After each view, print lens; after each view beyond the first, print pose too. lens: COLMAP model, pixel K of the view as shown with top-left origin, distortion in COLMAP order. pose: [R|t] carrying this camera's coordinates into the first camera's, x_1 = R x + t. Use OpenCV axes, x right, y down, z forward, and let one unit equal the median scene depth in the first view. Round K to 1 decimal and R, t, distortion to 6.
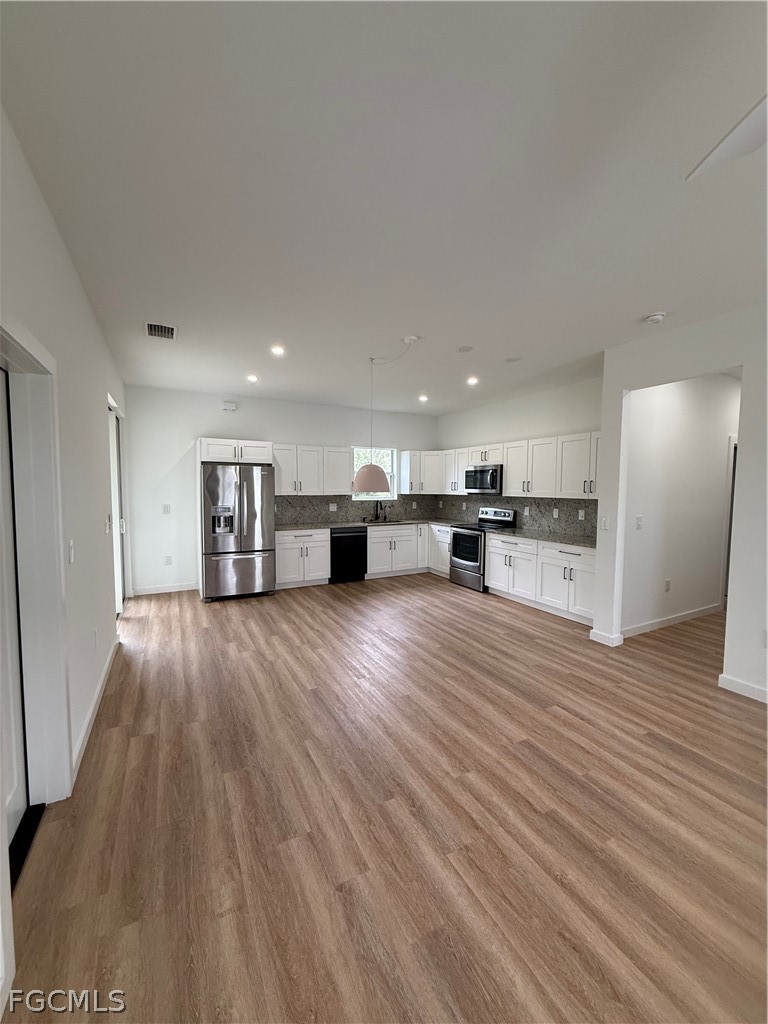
lens RADIAL K [[407.8, 0, 384.0], [0, 407.8, 512.0], [0, 0, 1]] dist [-0.000260, -0.000012]
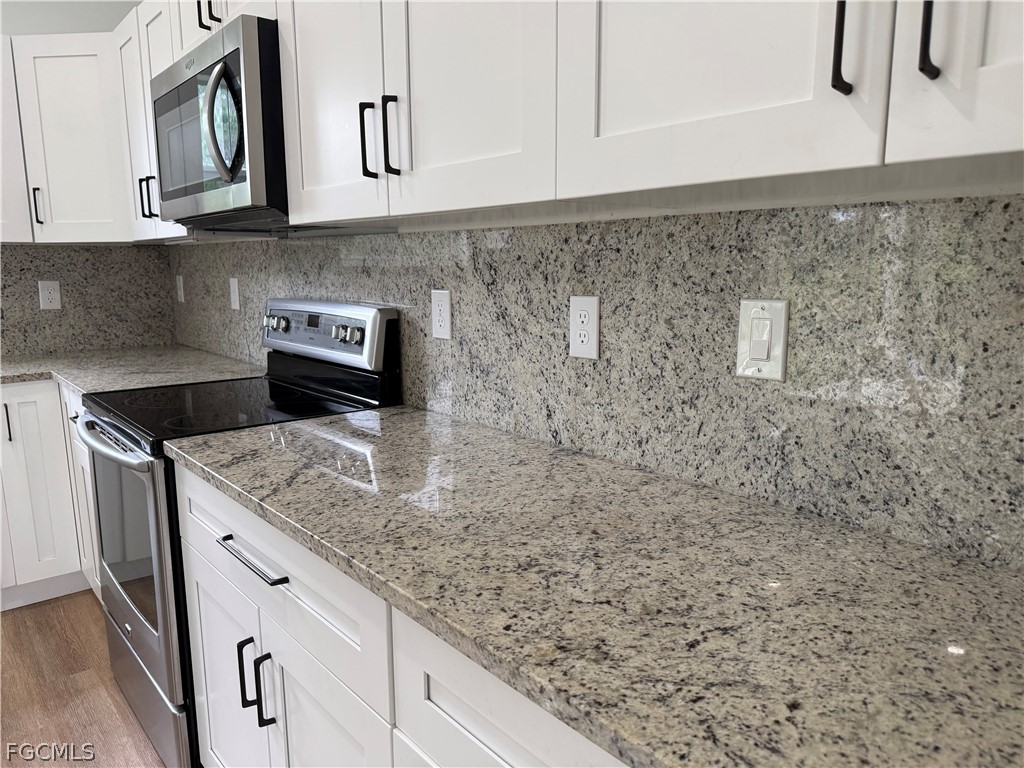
lens RADIAL K [[716.0, 0, 505.2], [0, 716.0, 390.7], [0, 0, 1]] dist [0.105114, -0.141463]
pose [[0.978255, -0.049982, 0.201293, 0.306606], [0.026846, 0.992878, 0.116069, -0.004452], [-0.205661, -0.108142, 0.972630, 0.677103]]
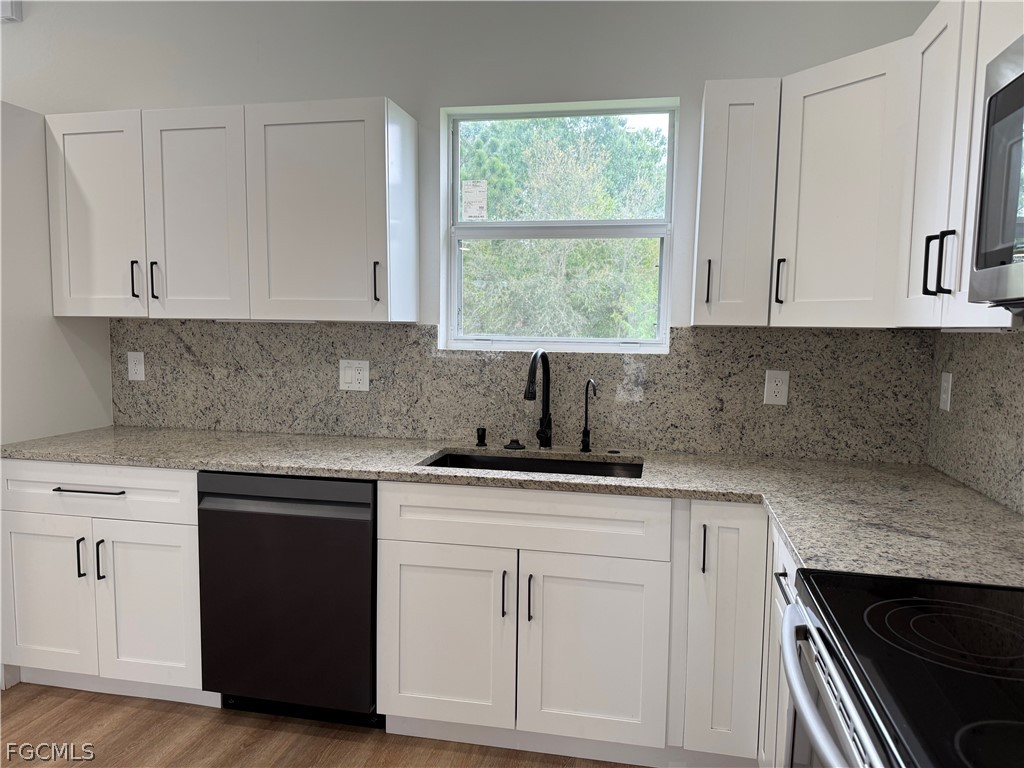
lens RADIAL K [[721.4, 0, 519.8], [0, 721.4, 389.6], [0, 0, 1]] dist [0.075501, -0.102108]
pose [[0.771867, 0.065197, -0.632432, 0.250113], [-0.054734, 0.997849, 0.036066, -0.026653], [0.633423, 0.006778, 0.773776, 0.833581]]
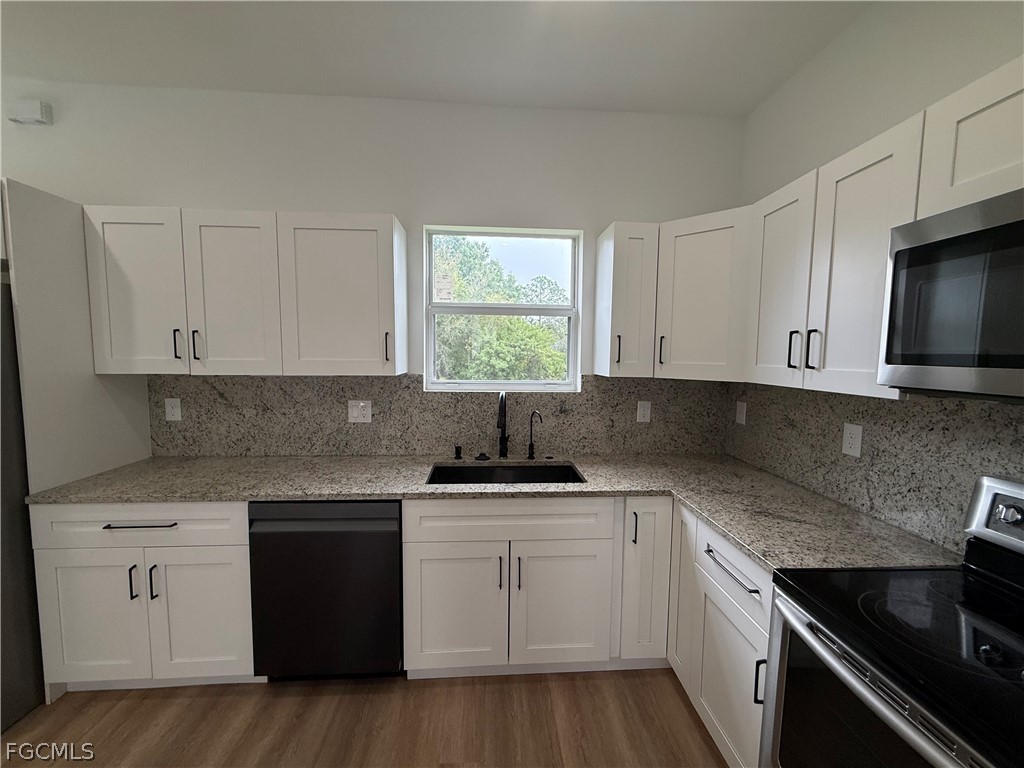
lens RADIAL K [[407.8, 0, 513.2], [0, 407.8, 382.7], [0, 0, 1]] dist [-0.000260, -0.000012]
pose [[0.912452, 0.038612, -0.407357, 0.138571], [-0.035979, 0.999253, 0.014124, -0.049689], [0.407598, 0.001768, 0.913160, 0.852109]]
